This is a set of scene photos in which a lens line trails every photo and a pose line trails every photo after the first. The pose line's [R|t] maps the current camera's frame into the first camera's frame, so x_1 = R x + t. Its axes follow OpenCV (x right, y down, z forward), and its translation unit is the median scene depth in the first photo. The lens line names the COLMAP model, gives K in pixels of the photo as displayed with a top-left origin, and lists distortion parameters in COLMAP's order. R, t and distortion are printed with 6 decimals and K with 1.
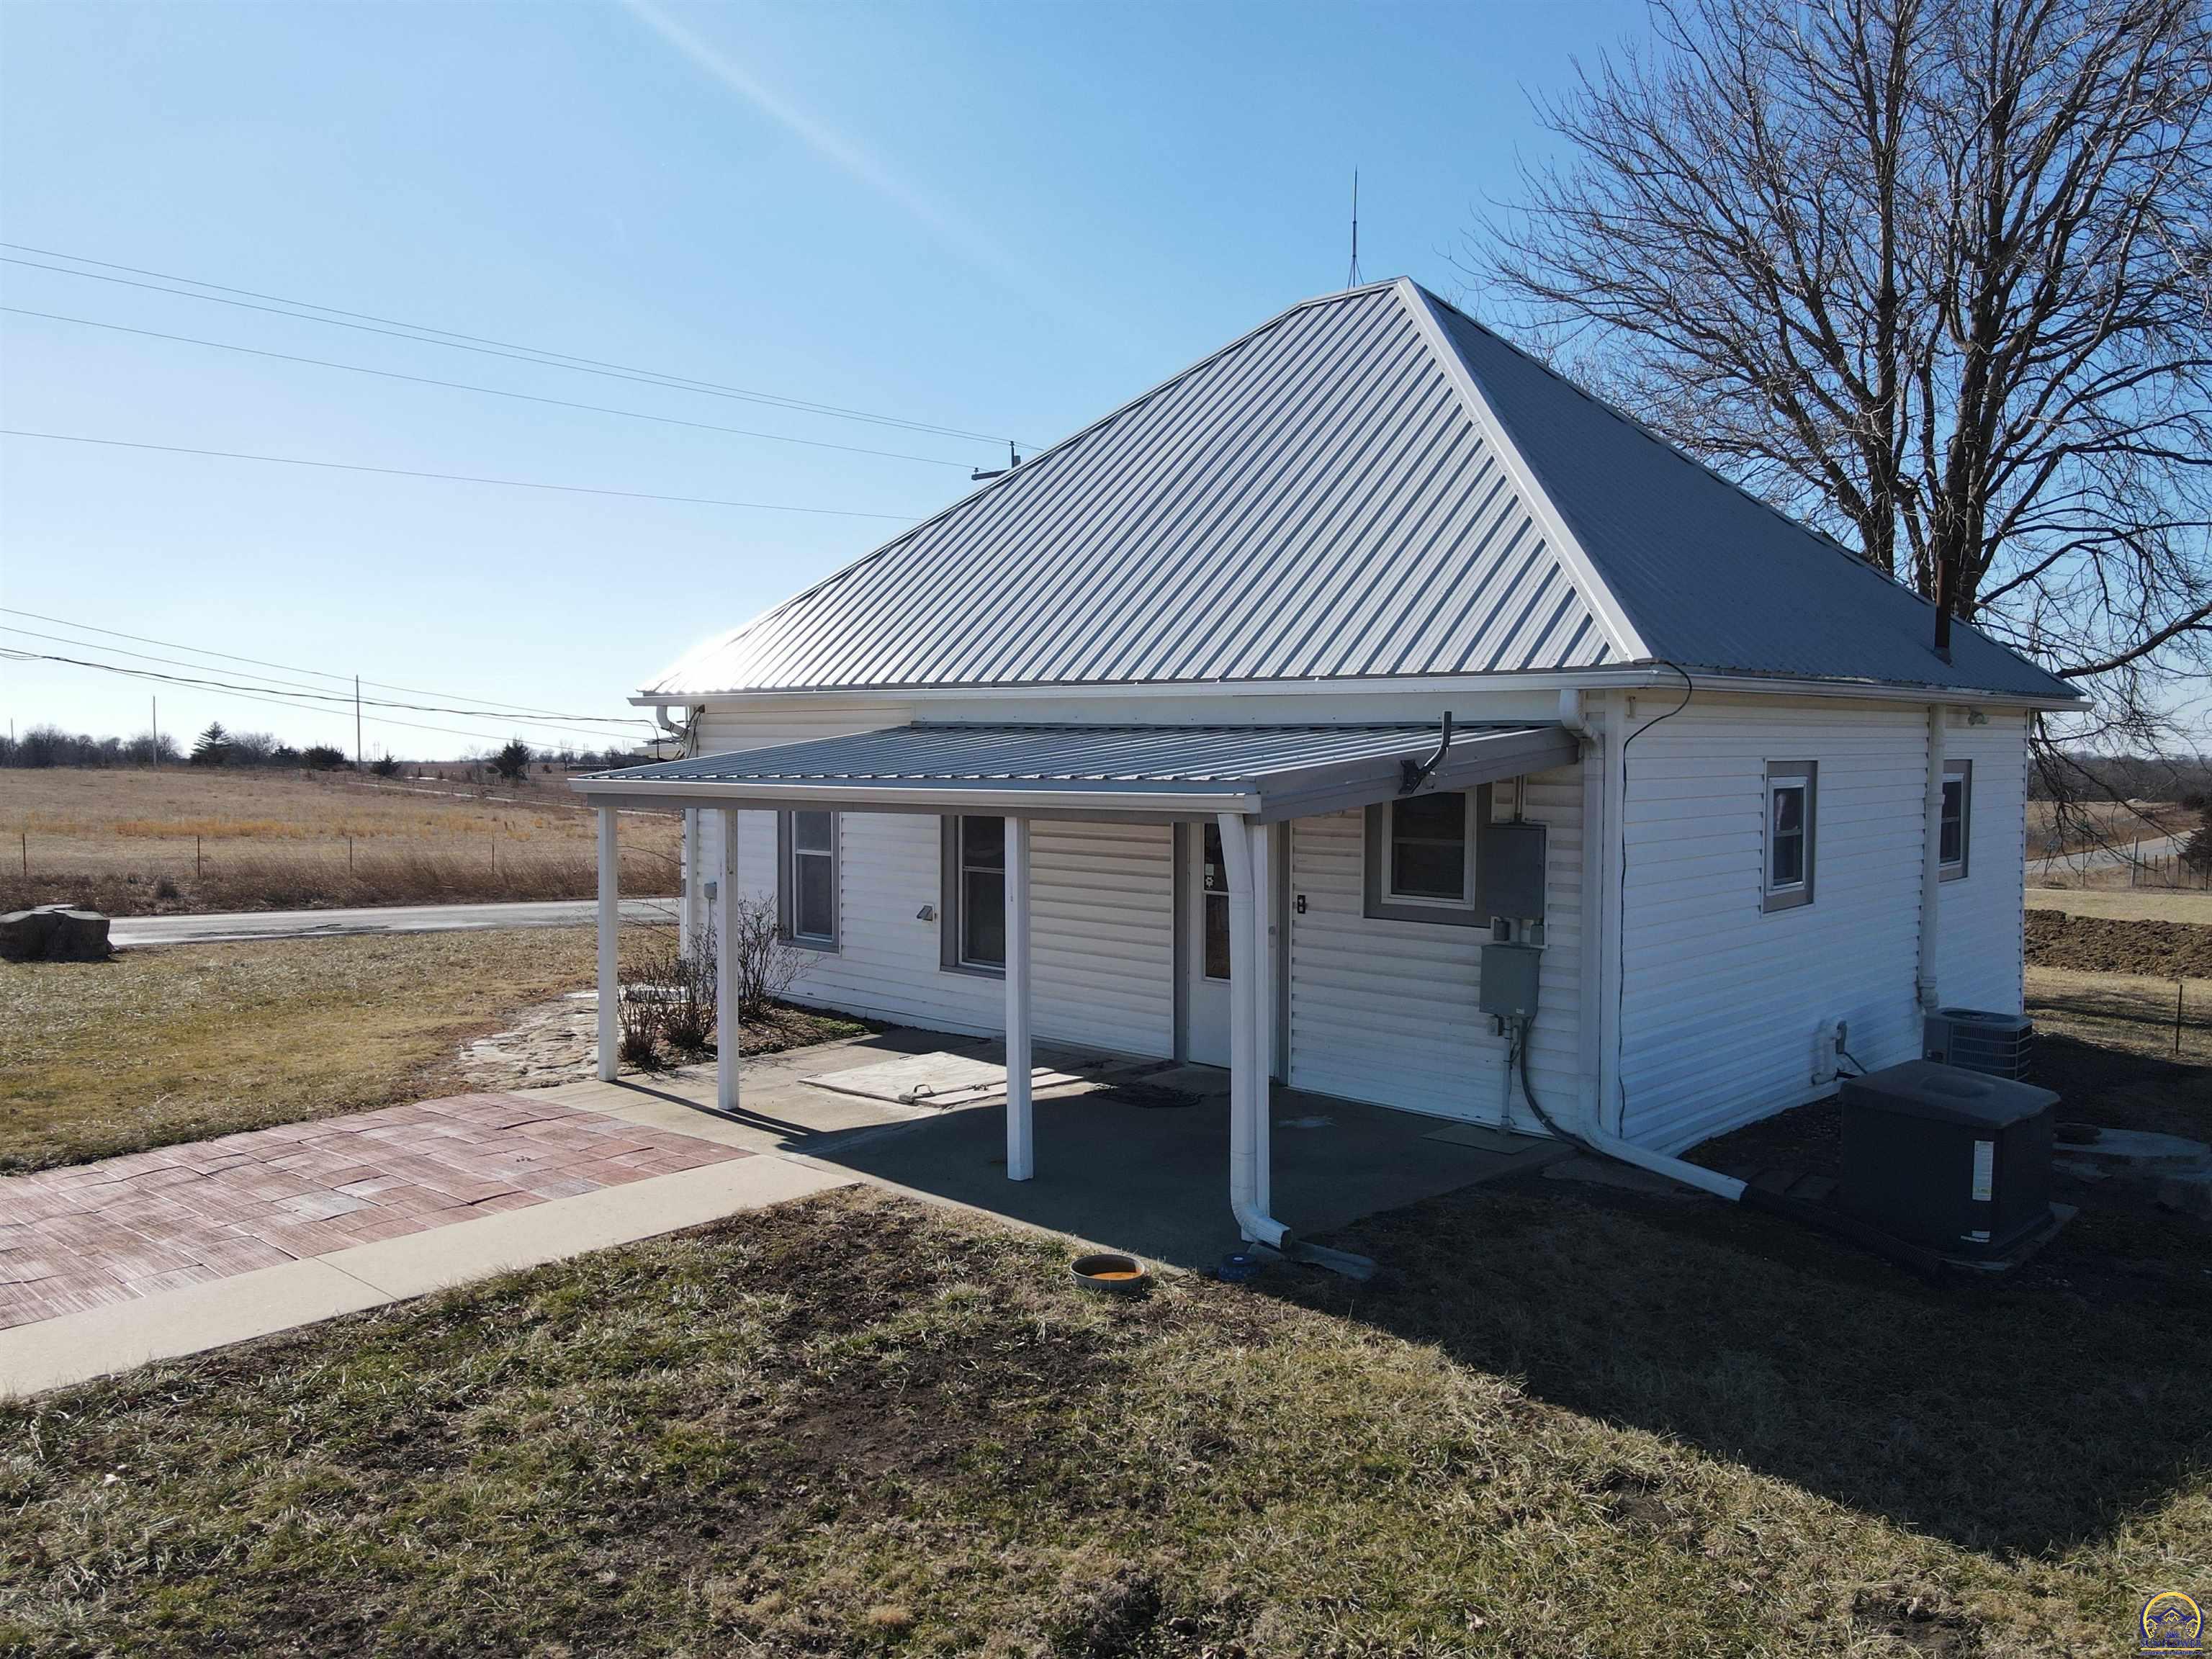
lens RADIAL K [[1612.0, 0, 1113.8], [0, 1612.0, 822.3], [0, 0, 1]] dist [0.003381, 0.020197]
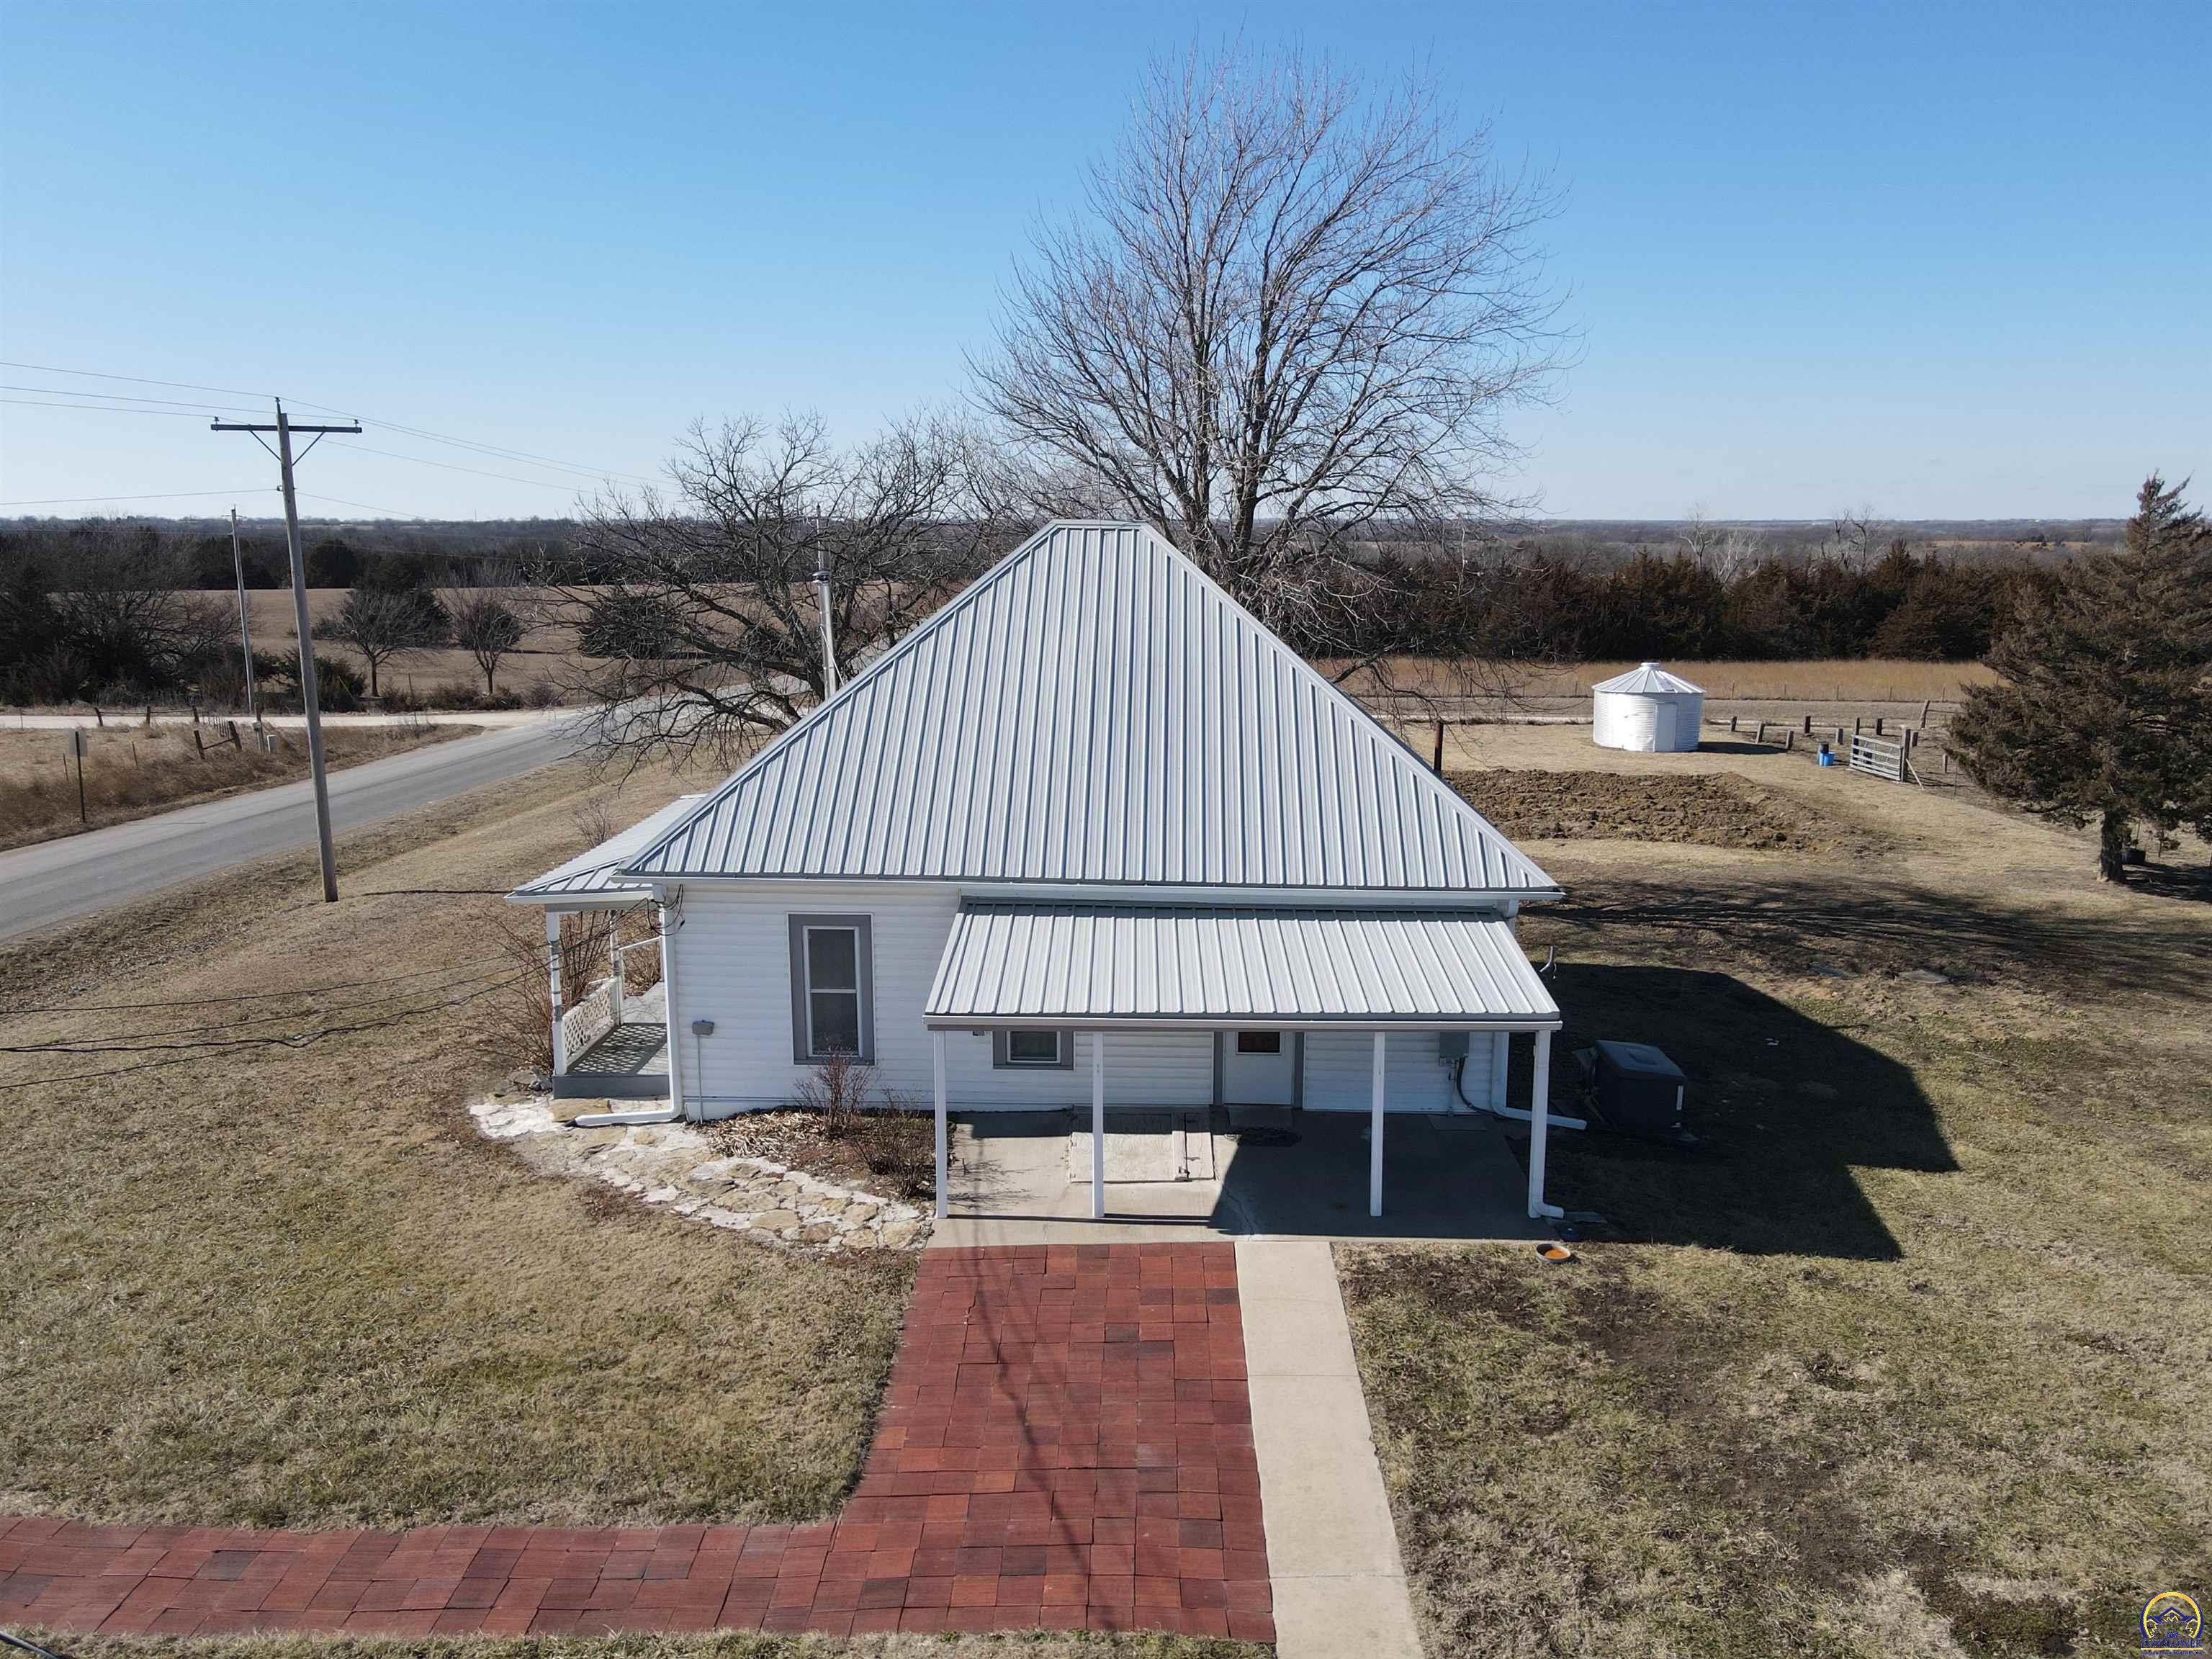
lens RADIAL K [[1612.0, 0, 1116.0], [0, 1612.0, 829.1], [0, 0, 1]] dist [0.003381, 0.020197]
pose [[0.743636, -0.126327, 0.656542, -1.265812], [0.027344, 0.986912, 0.158922, -0.458129], [-0.668025, -0.100228, 0.737358, -0.114600]]
